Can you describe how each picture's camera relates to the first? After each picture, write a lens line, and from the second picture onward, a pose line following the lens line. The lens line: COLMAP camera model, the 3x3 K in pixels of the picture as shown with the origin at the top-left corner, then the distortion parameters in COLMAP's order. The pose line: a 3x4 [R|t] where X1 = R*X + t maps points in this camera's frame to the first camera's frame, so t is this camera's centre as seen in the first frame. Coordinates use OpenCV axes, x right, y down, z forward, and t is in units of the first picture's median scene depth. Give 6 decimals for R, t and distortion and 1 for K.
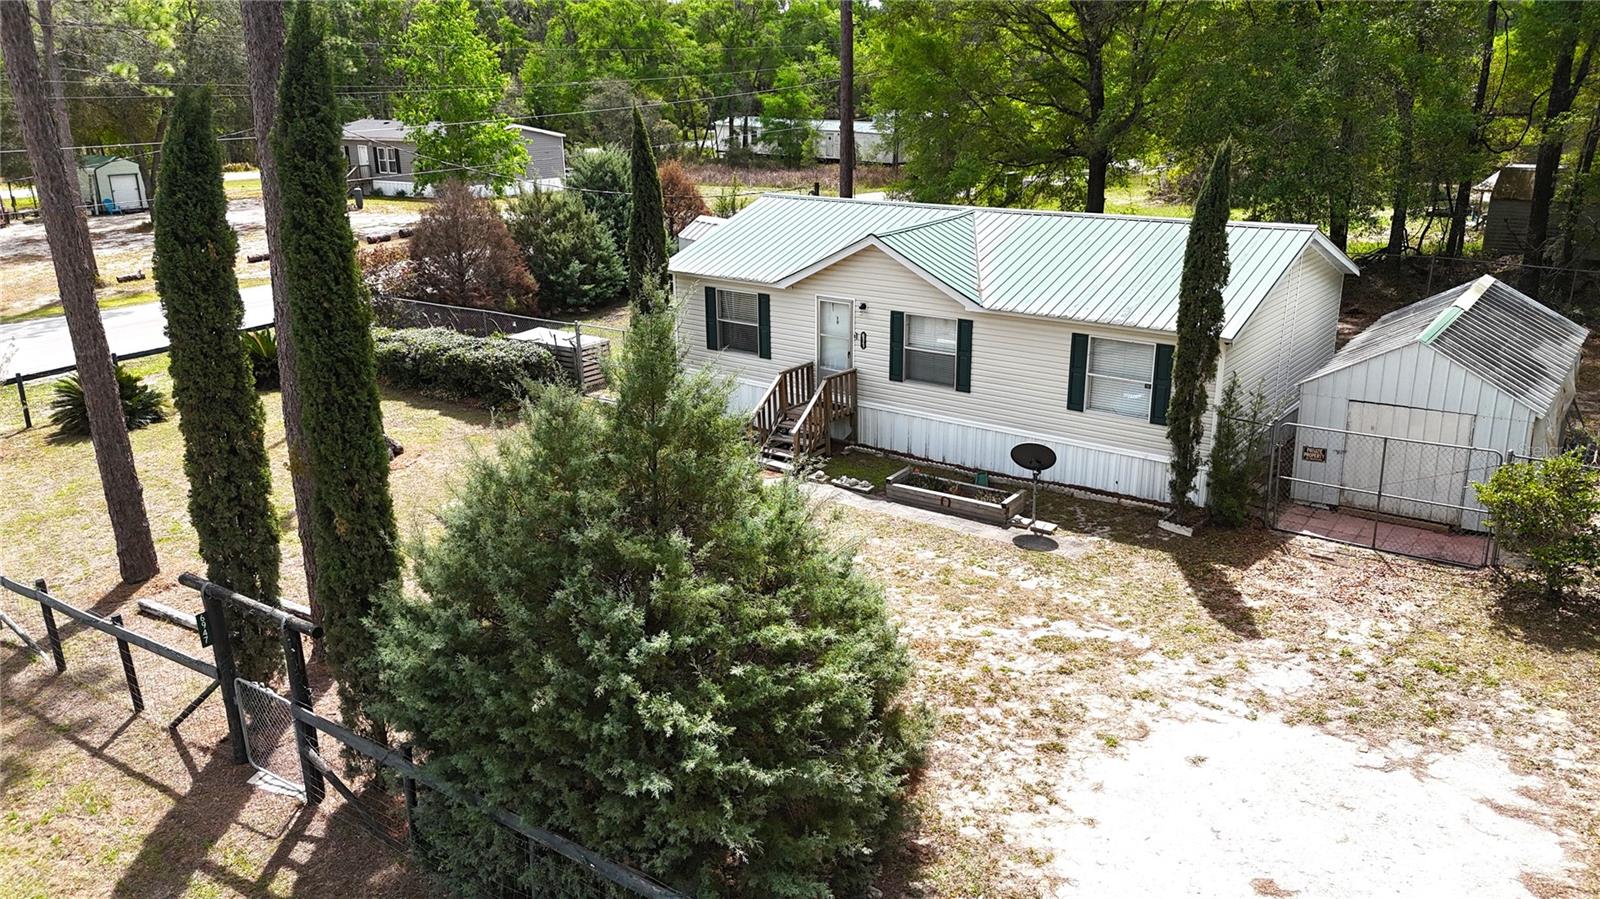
lens RADIAL K [[1171.9, 0, 802.0], [0, 1171.9, 449.5], [0, 0, 1]] dist [0.077722, -0.068217]
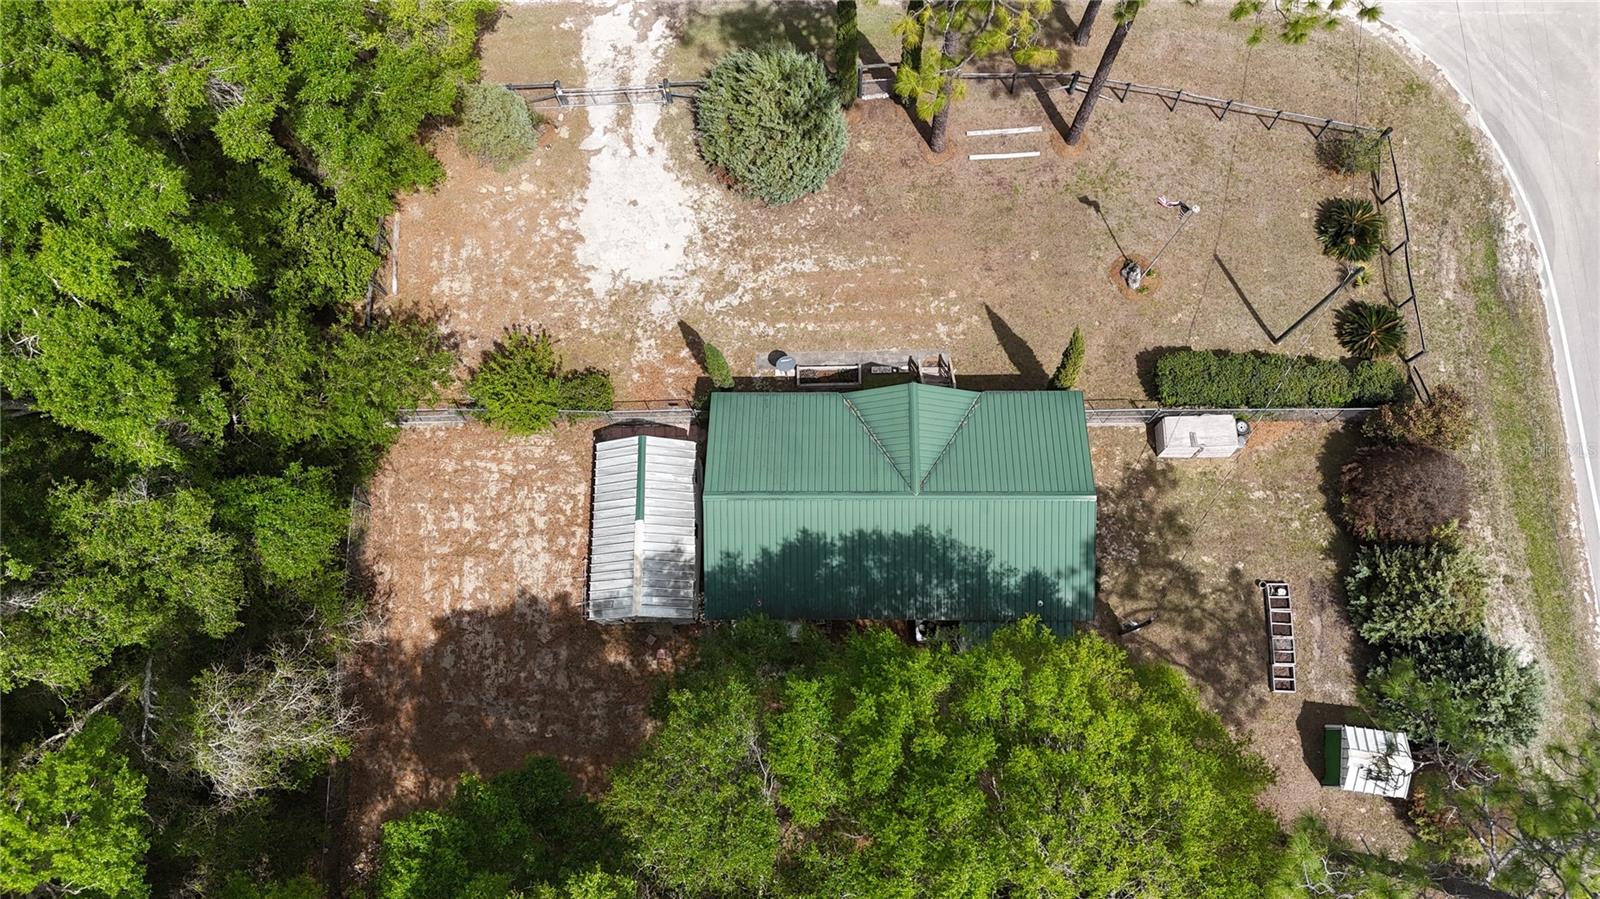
lens RADIAL K [[1171.9, 0, 785.2], [0, 1171.9, 478.0], [0, 0, 1]] dist [0.077722, -0.068217]
pose [[-0.795540, 0.597195, -0.102343, 0.547581], [-0.150775, -0.031524, 0.988065, -2.143694], [0.586842, 0.801476, 0.115121, 0.912468]]
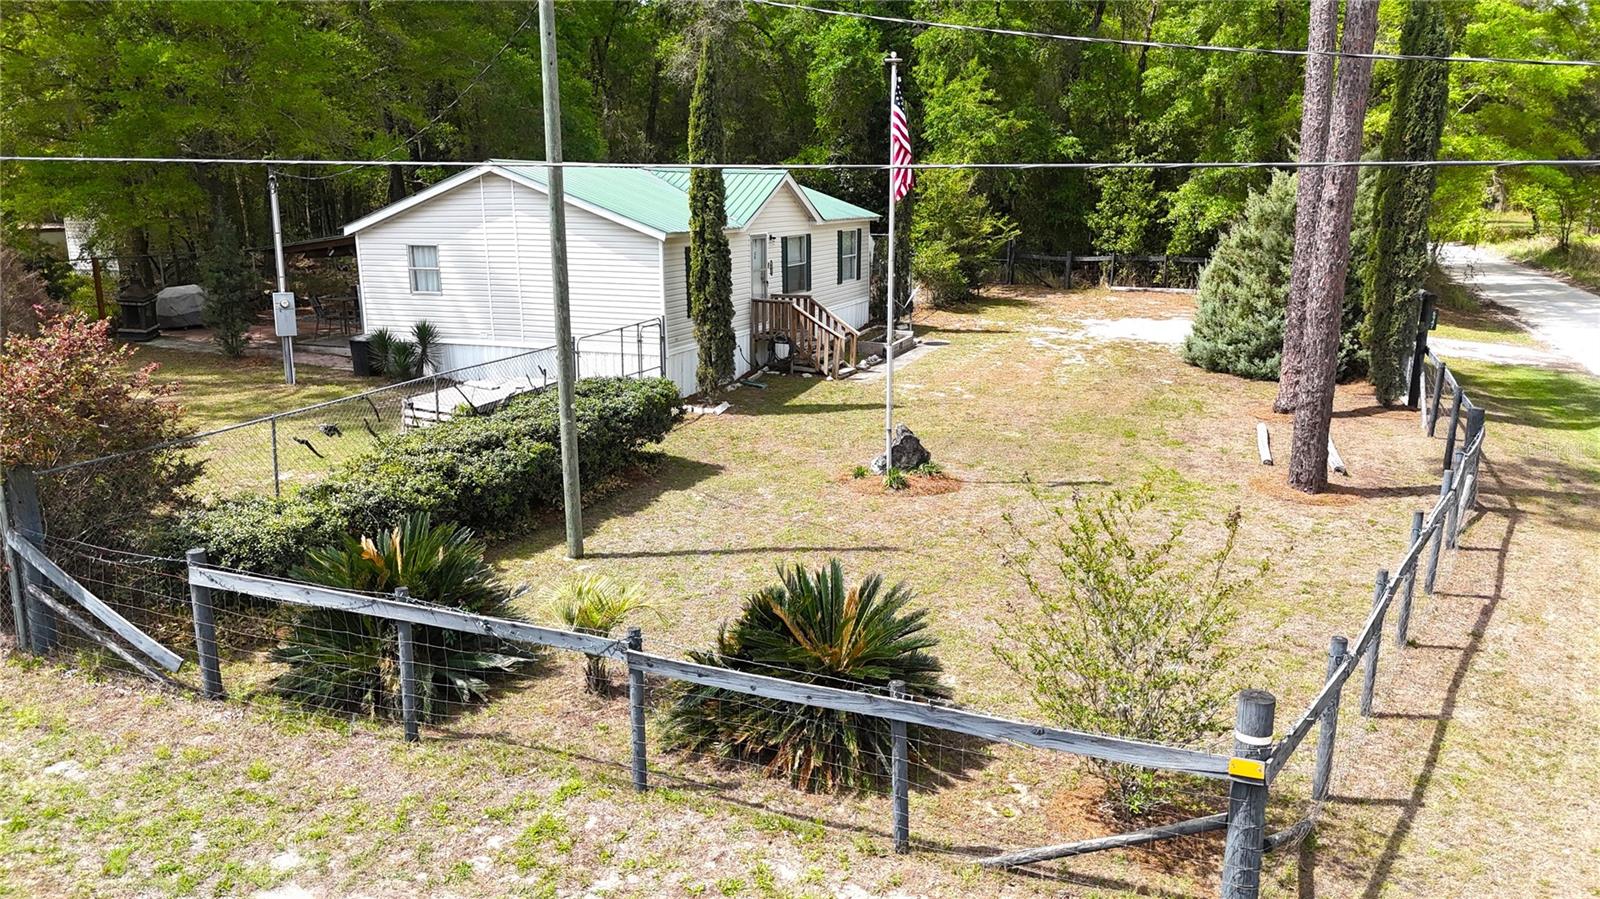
lens RADIAL K [[1171.9, 0, 803.2], [0, 1171.9, 462.9], [0, 0, 1]] dist [0.077722, -0.068217]
pose [[-0.267296, -0.211726, 0.940067, -1.290967], [0.298676, 0.909314, 0.289724, -0.290998], [-0.916158, 0.358217, -0.179819, 1.489437]]
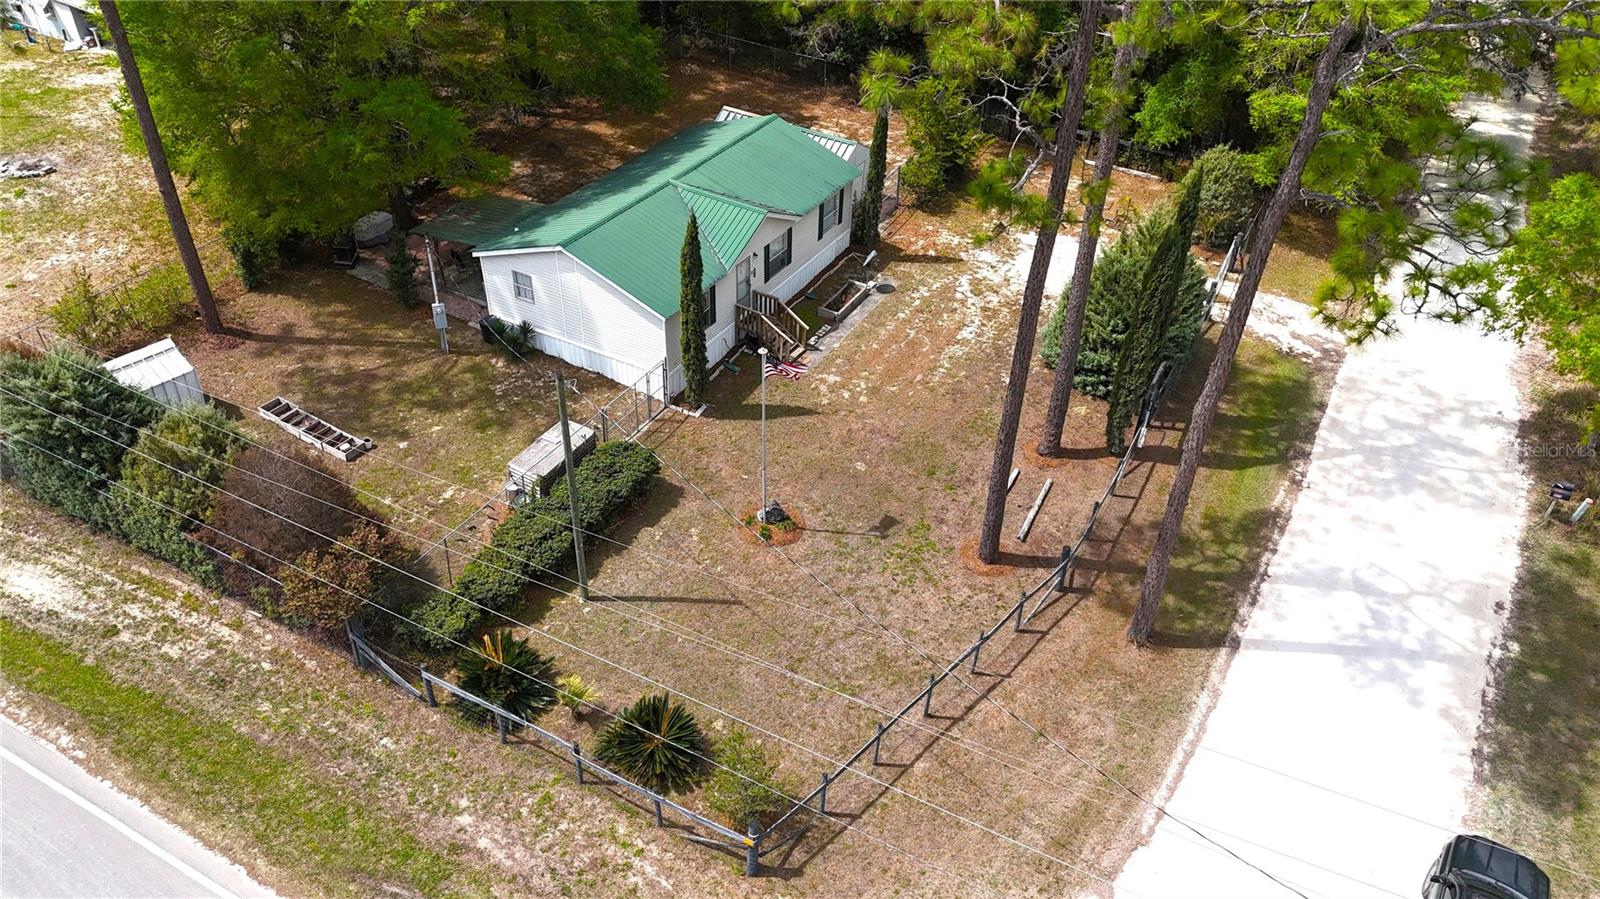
lens RADIAL K [[1171.9, 0, 802.8], [0, 1171.9, 455.3], [0, 0, 1]] dist [0.077722, -0.068217]
pose [[-0.128572, -0.596044, 0.792591, -1.731195], [0.275874, 0.746181, 0.605894, -1.074221], [-0.952556, 0.296557, 0.068495, 1.070220]]
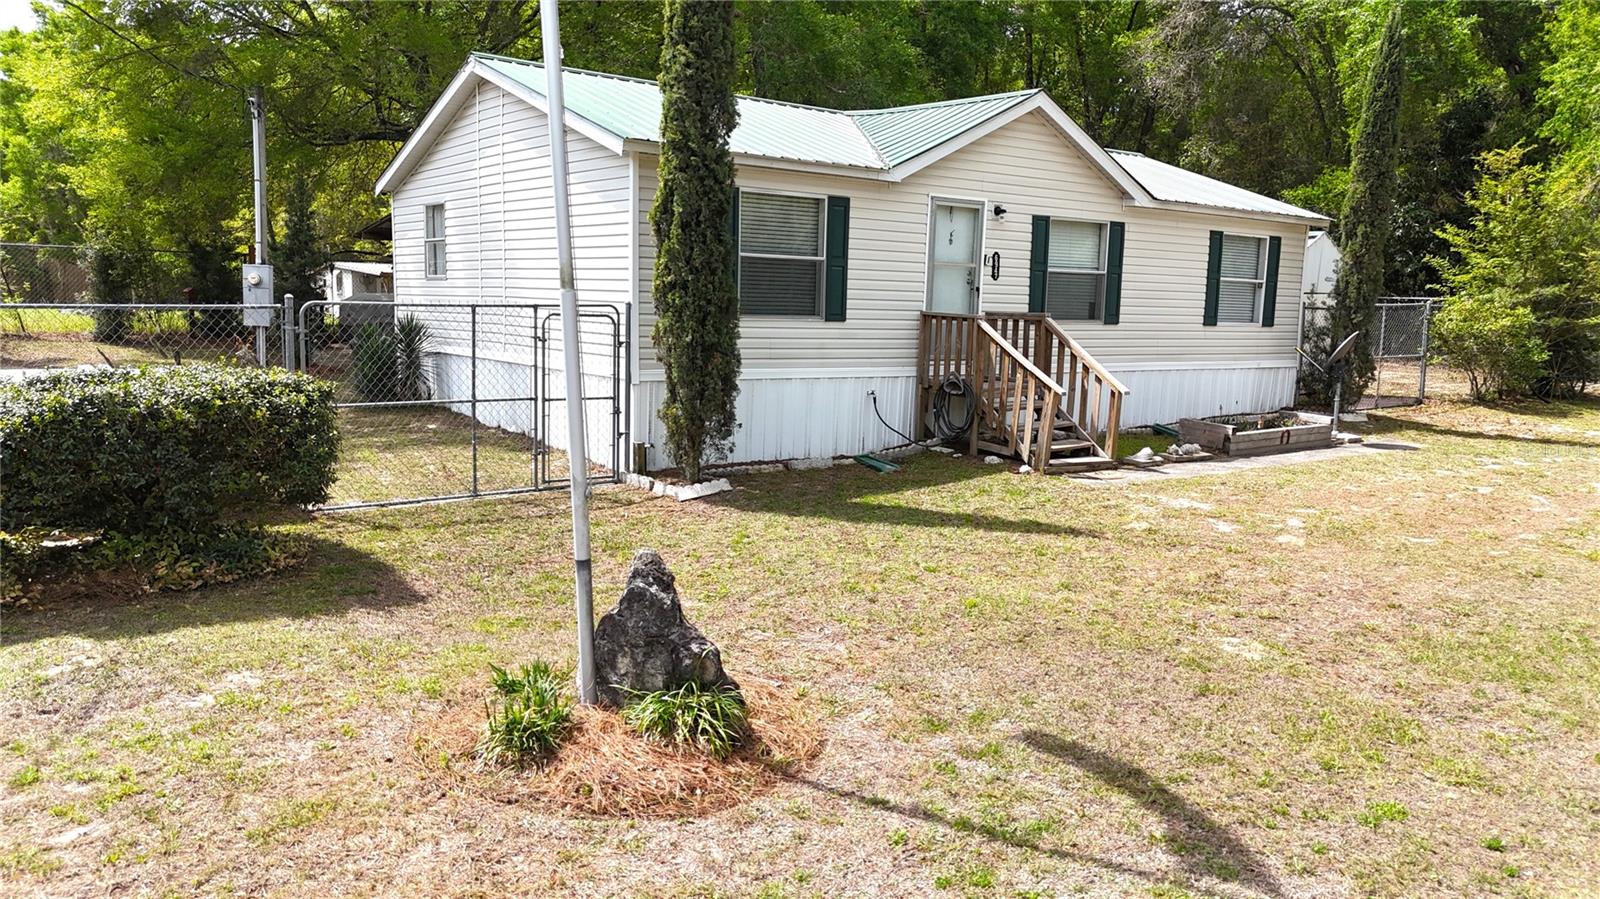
lens RADIAL K [[1171.9, 0, 804.3], [0, 1171.9, 447.0], [0, 0, 1]] dist [0.077722, -0.068217]
pose [[0.273141, -0.102583, 0.956489, -0.708019], [0.263546, 0.964236, 0.028154, -0.052625], [-0.925169, 0.244389, 0.290408, 1.116563]]
